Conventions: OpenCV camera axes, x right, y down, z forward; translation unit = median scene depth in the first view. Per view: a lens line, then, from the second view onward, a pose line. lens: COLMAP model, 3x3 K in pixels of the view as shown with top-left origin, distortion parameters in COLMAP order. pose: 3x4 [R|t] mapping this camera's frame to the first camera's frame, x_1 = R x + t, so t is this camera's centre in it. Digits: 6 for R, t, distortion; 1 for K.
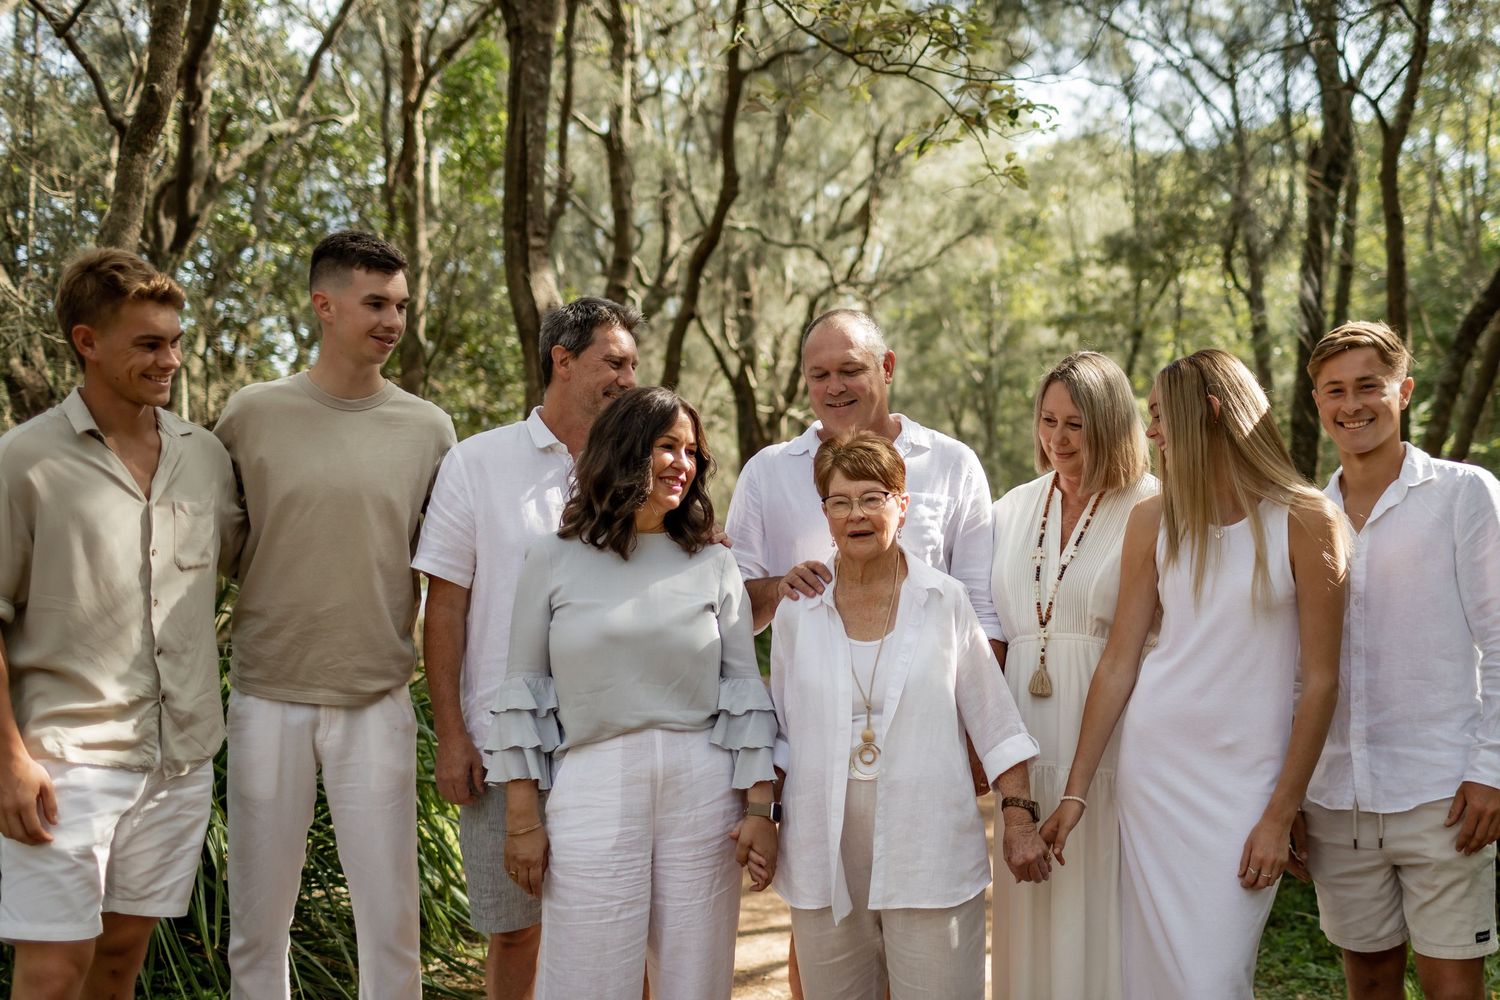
lens RADIAL K [[1746.1, 0, 871.7], [0, 1746.1, 502.8], [0, 0, 1]] dist [0.023991, 0.010314]
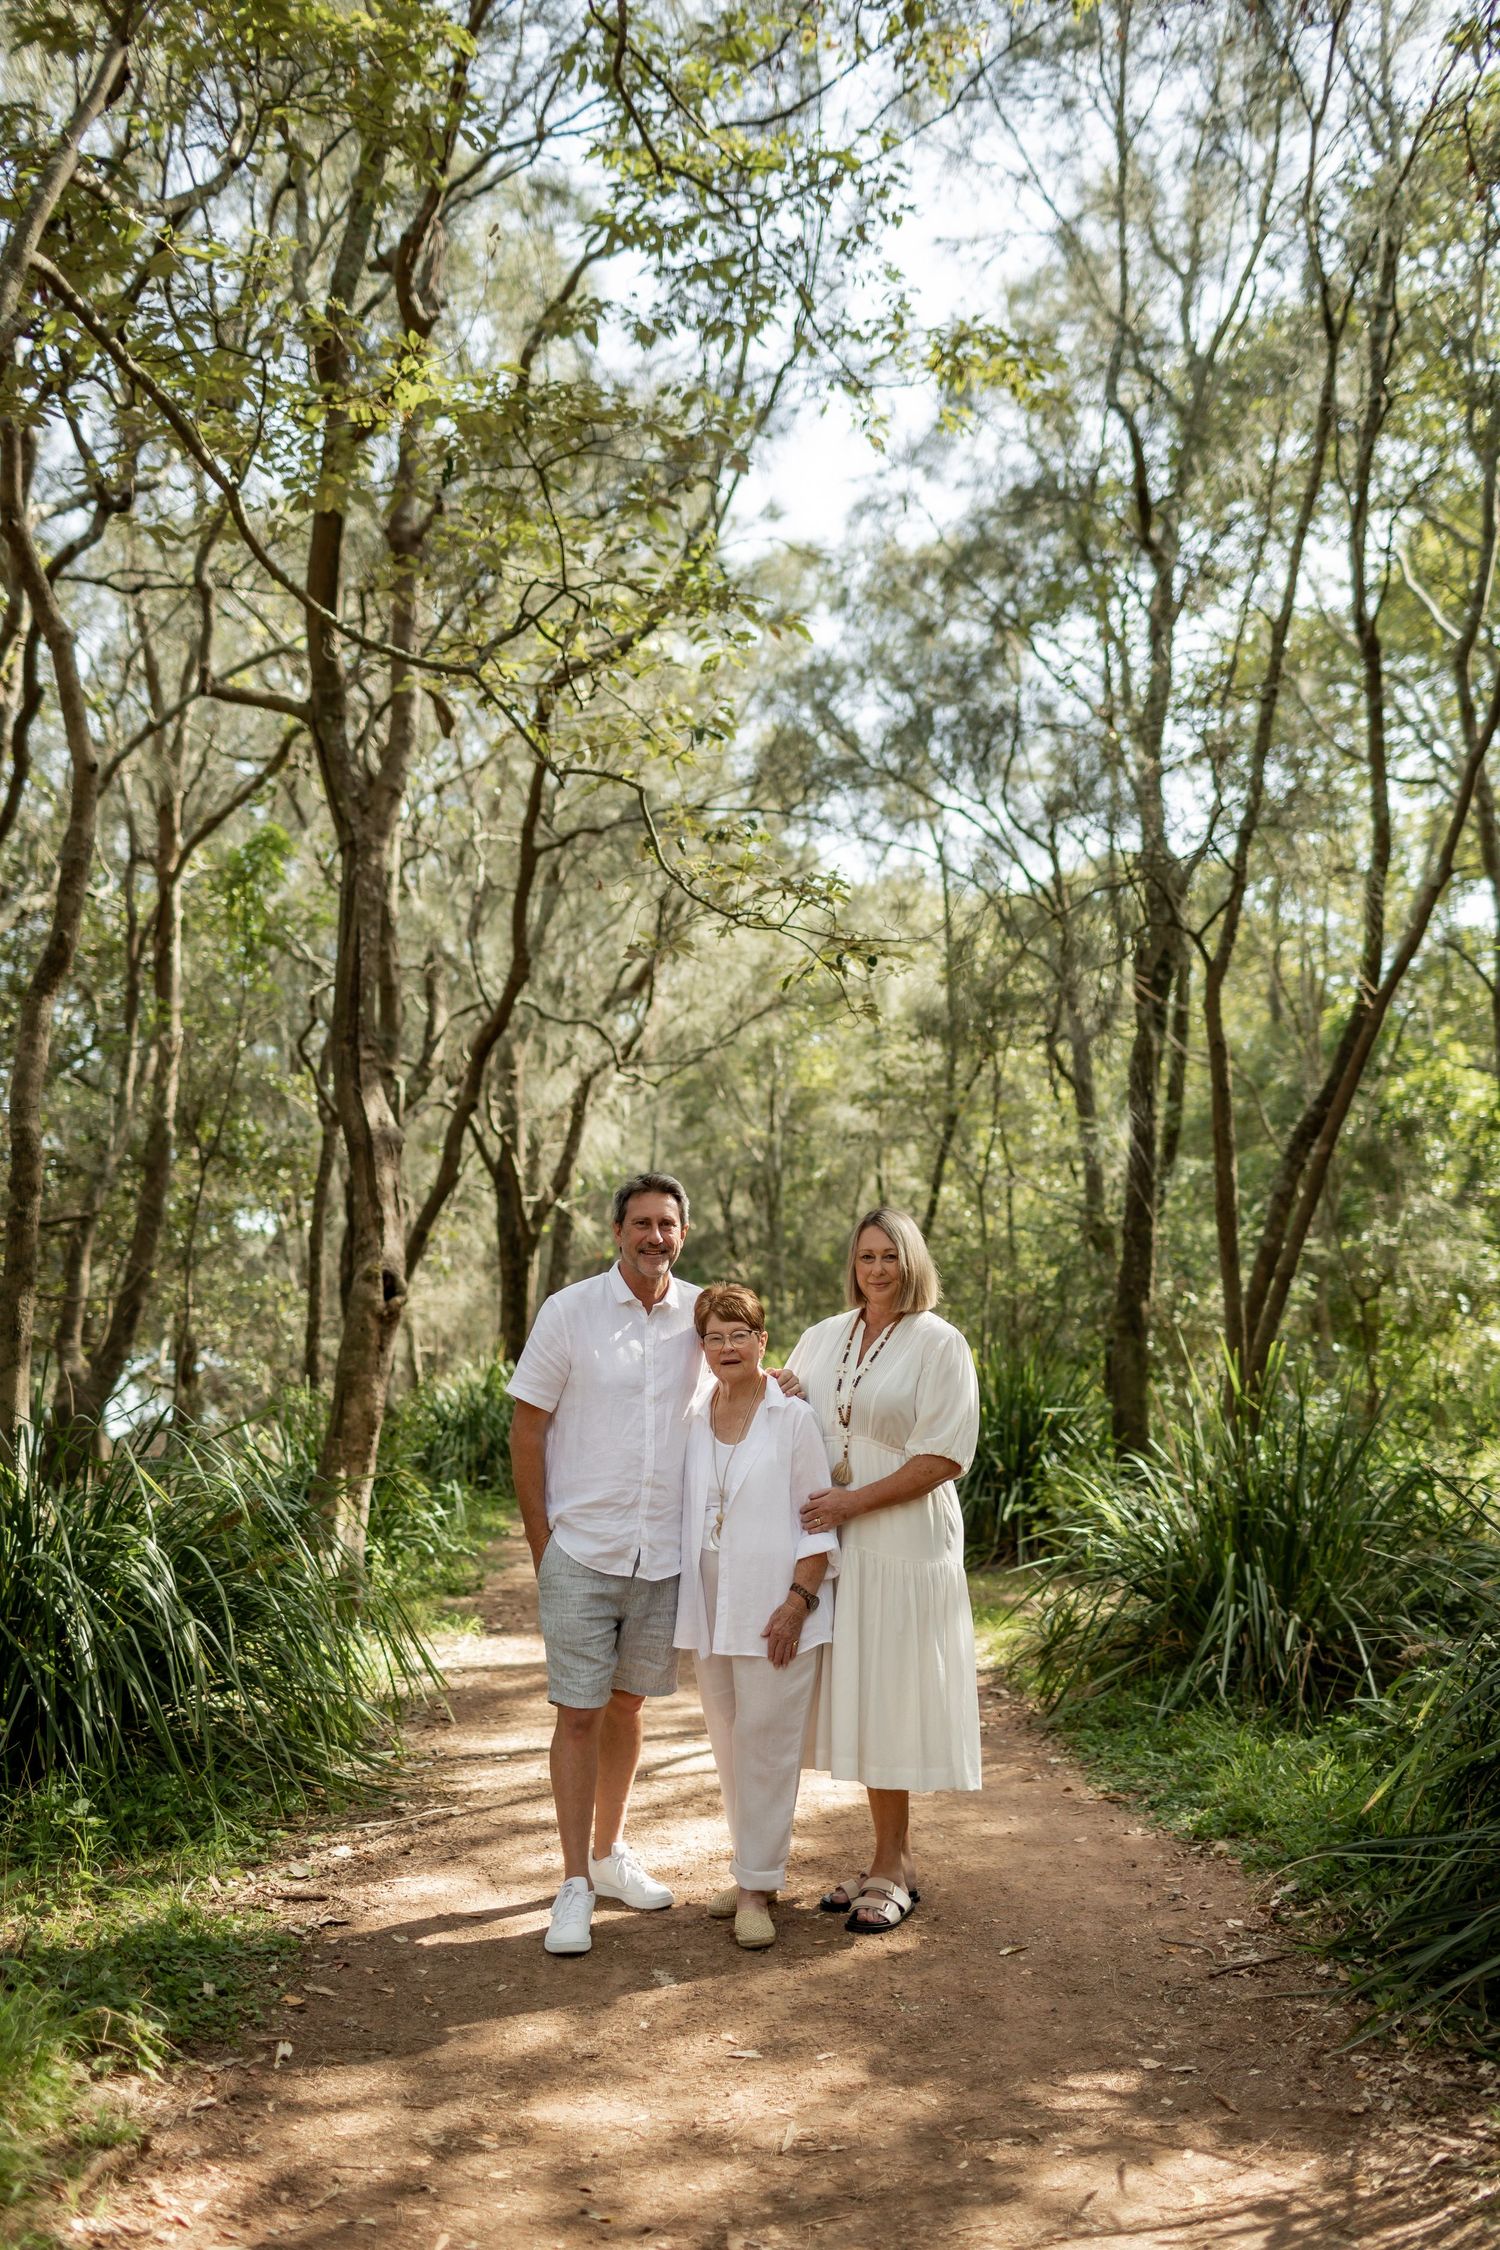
lens RADIAL K [[2180.8, 0, 750.0], [0, 2180.8, 1125.0], [0, 0, 1]] dist [0.010246, -0.016397]
pose [[0.997797, 0.005800, 0.066084, -0.030455], [-0.000539, 0.996846, -0.079360, -0.006256], [-0.066335, 0.079149, 0.994653, -0.127582]]
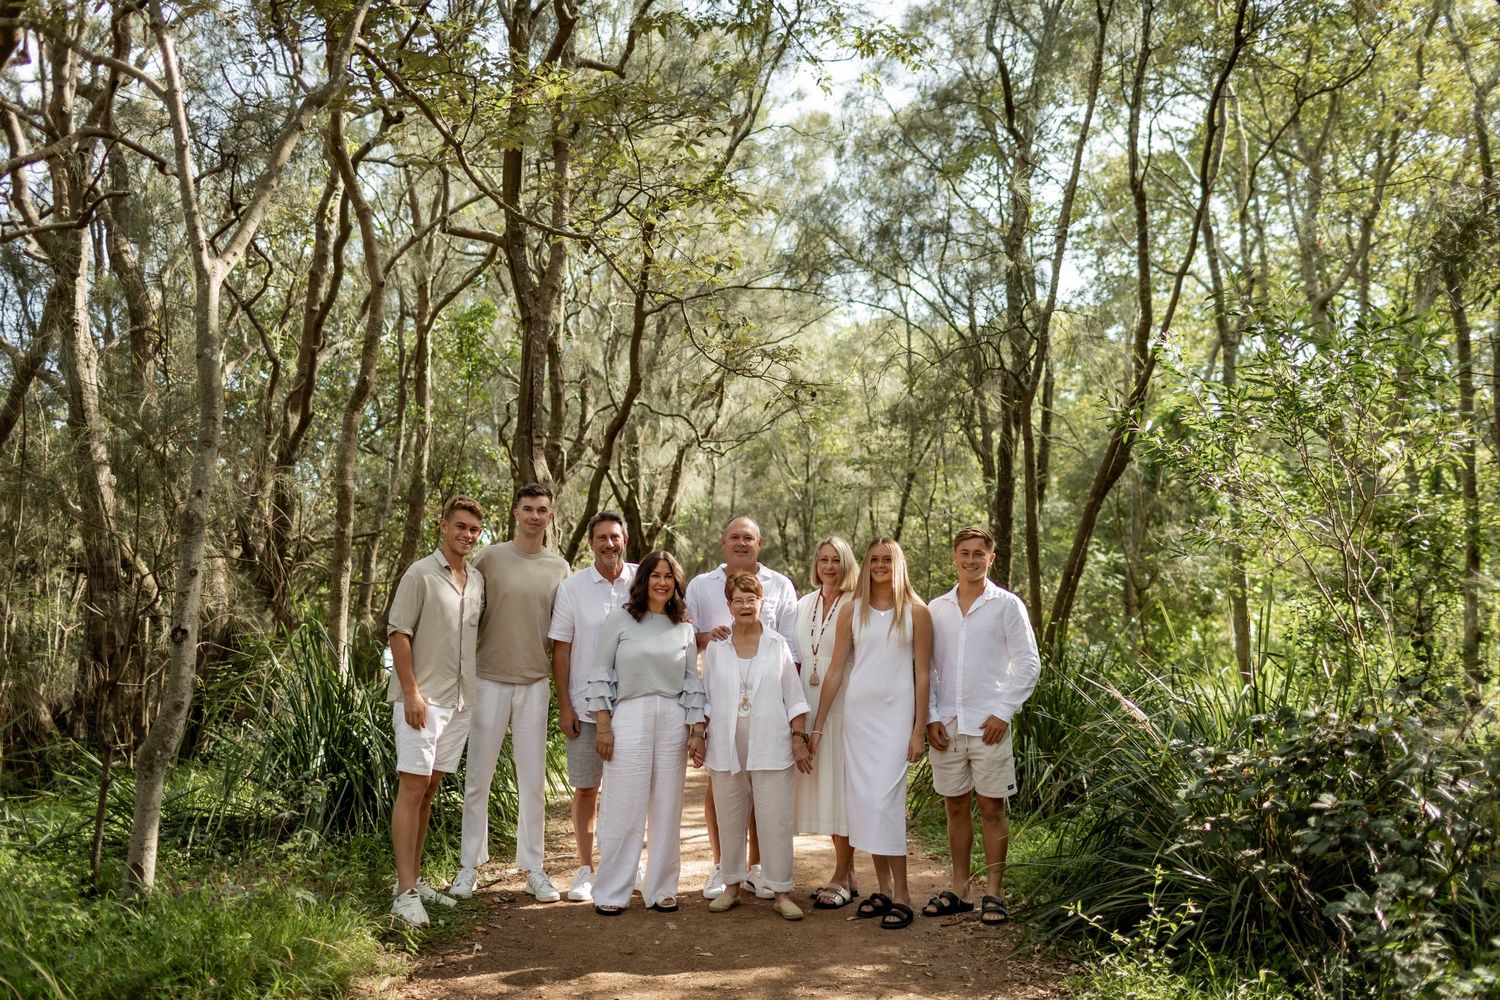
lens RADIAL K [[1453.8, 0, 750.0], [0, 1453.8, 500.0], [0, 0, 1]] dist [0.010246, -0.016397]
pose [[0.999583, 0.011698, 0.026393, -0.011346], [-0.010058, 0.998060, -0.061446, -0.003670], [-0.027060, 0.061155, 0.997761, -0.223234]]
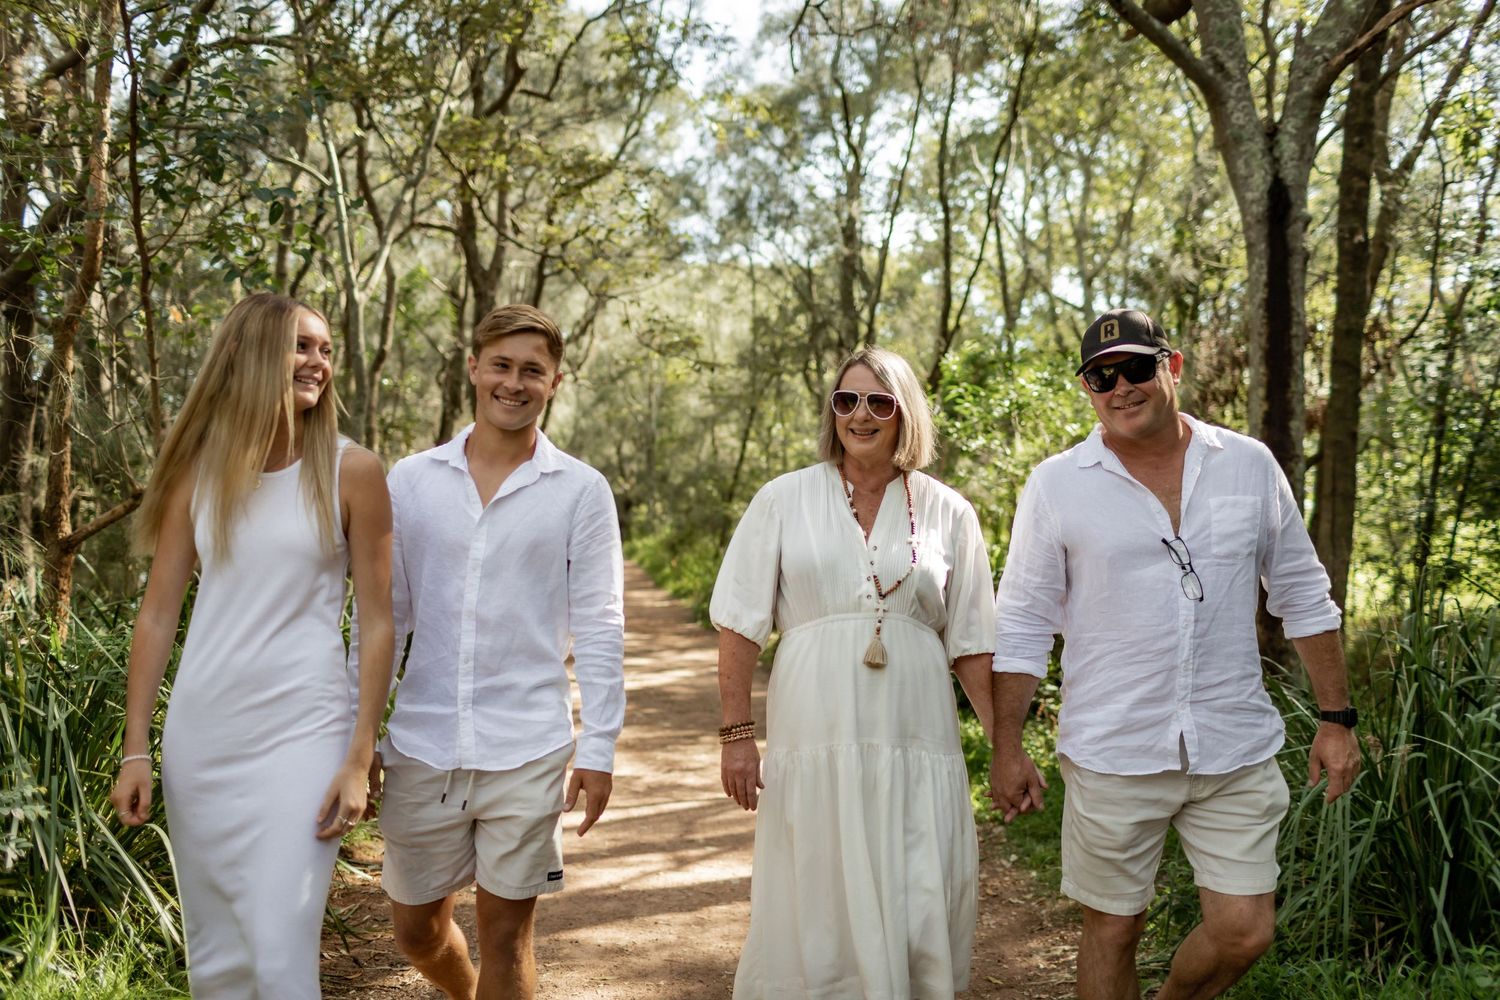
lens RADIAL K [[1453.8, 0, 750.0], [0, 1453.8, 500.0], [0, 0, 1]] dist [0.010246, -0.016397]
pose [[0.988244, 0.020600, 0.151489, -0.072336], [-0.019955, 0.999784, -0.005777, -0.003974], [-0.151575, 0.002686, 0.988442, -0.454262]]
